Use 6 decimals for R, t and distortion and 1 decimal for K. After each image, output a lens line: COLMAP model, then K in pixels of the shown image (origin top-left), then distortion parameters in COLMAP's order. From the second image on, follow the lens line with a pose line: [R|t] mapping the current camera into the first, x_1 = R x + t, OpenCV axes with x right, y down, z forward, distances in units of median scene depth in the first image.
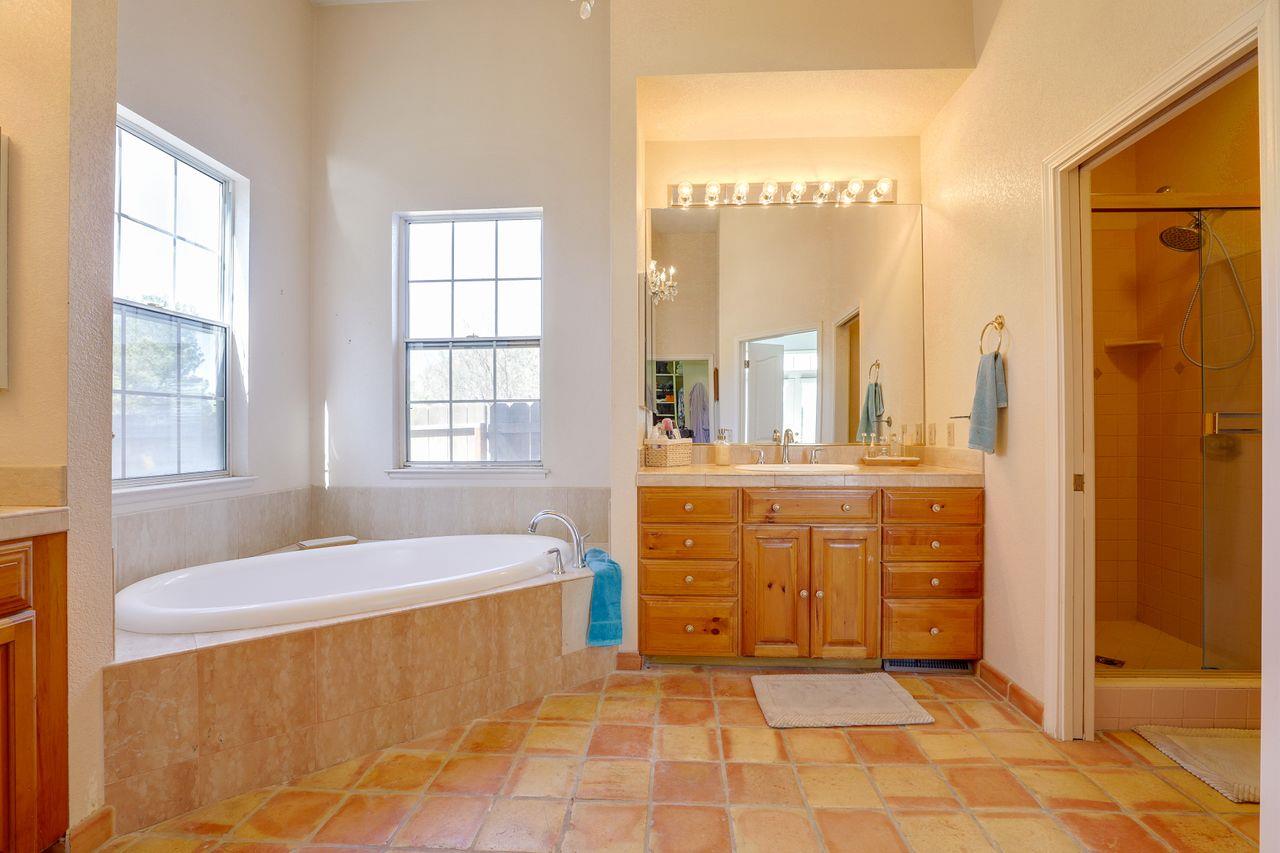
lens RADIAL K [[581.8, 0, 635.8], [0, 581.8, 429.3], [0, 0, 1]] dist [-0.023499, 0.000947]
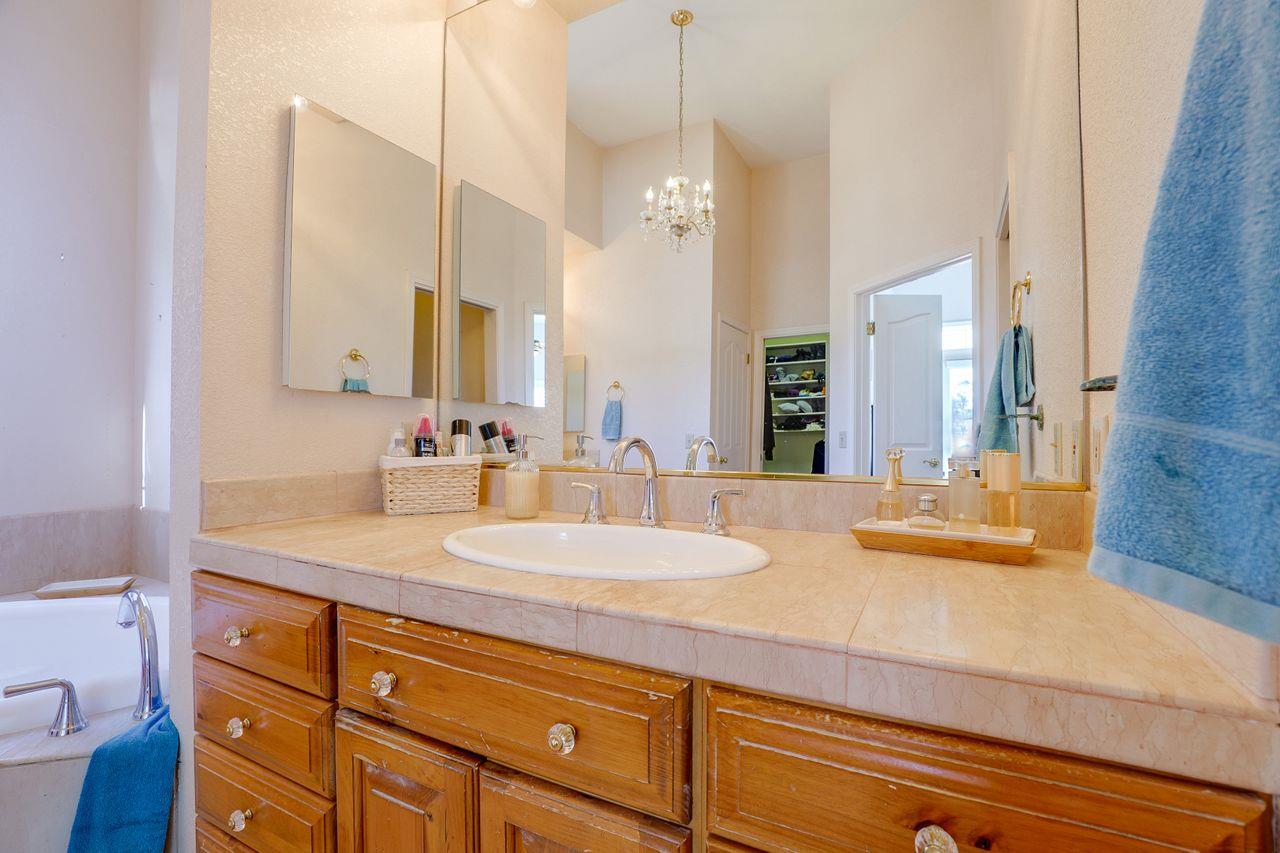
lens RADIAL K [[581.8, 0, 642.3], [0, 581.8, 424.1], [0, 0, 1]] dist [-0.023499, 0.000947]
pose [[0.910158, -0.002852, -0.414251, 0.415086], [-0.002377, 0.999924, -0.012106, -0.005210], [0.414254, 0.012003, 0.910082, 0.619190]]
